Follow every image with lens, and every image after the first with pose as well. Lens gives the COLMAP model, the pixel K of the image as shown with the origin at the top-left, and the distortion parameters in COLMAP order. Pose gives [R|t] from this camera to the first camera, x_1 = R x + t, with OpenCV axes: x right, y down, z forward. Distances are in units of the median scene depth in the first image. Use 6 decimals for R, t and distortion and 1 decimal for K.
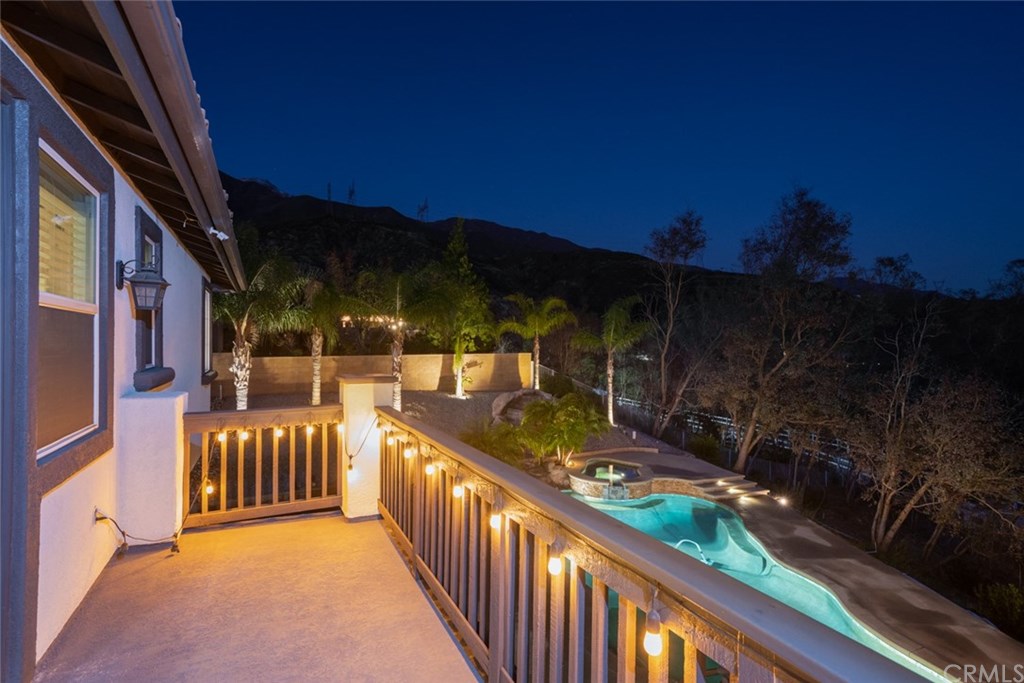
lens RADIAL K [[464.7, 0, 514.7], [0, 464.7, 341.1], [0, 0, 1]] dist [0.003504, 0.000306]
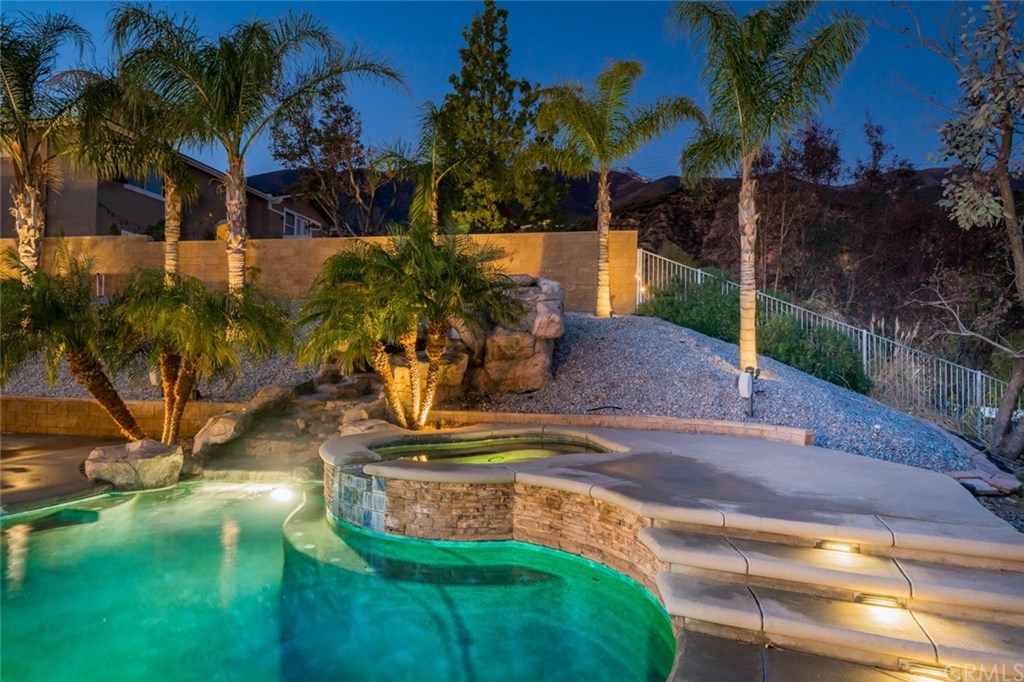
lens RADIAL K [[612.8, 0, 512.4], [0, 612.8, 342.8], [0, 0, 1]] dist [-0.000161, -0.000005]
pose [[0.772094, -0.009368, -0.635439, 0.333324], [-0.009594, 0.999606, -0.026394, 0.159251], [0.635436, 0.026475, 0.771700, 0.508736]]
